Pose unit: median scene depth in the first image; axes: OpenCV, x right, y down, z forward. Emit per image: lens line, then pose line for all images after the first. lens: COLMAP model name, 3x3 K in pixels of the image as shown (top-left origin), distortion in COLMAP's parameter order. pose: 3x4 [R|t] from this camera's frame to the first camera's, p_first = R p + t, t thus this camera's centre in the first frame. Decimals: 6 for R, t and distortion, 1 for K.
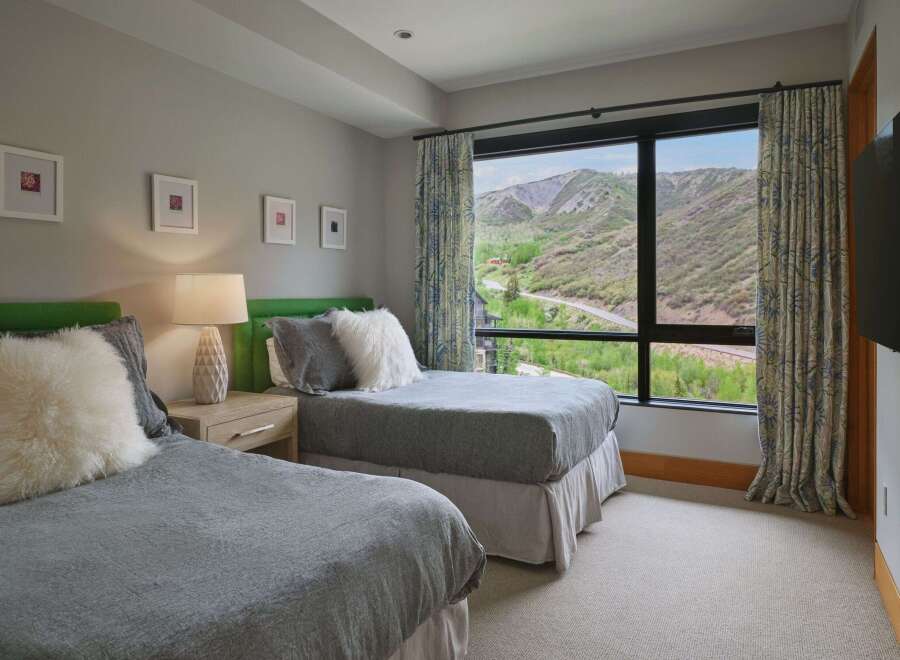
lens RADIAL K [[577.3, 0, 450.6], [0, 577.3, 329.7], [0, 0, 1]] dist [0.008461, -0.000353]
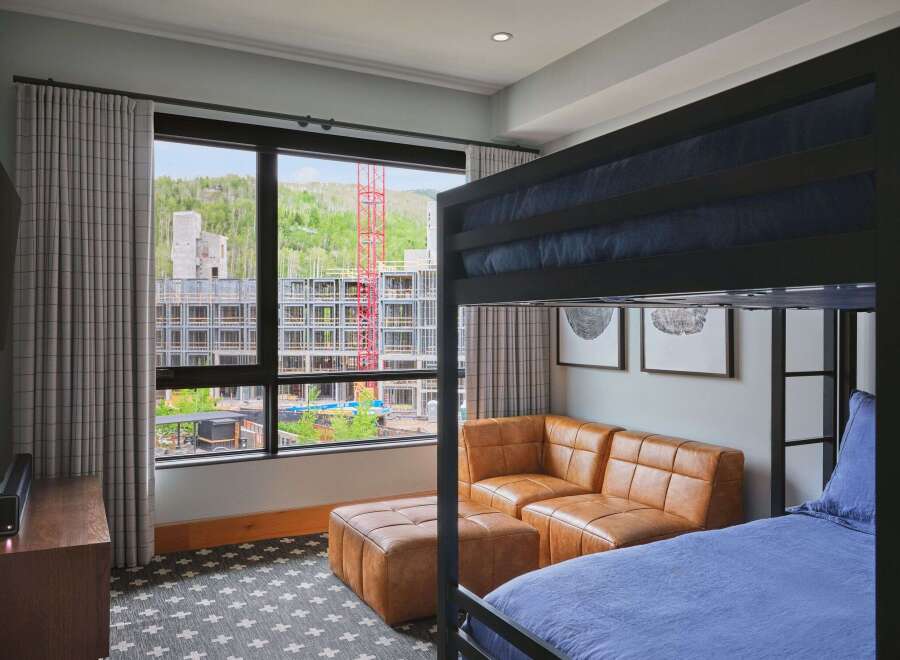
lens RADIAL K [[720.9, 0, 450.3], [0, 720.9, 327.0], [0, 0, 1]] dist [0.002328, 0.000023]
pose [[0.558606, 0.000716, 0.829433, -0.175313], [0.045656, 0.998457, -0.031610, -0.007059], [-0.828175, 0.055526, 0.557712, 0.078733]]
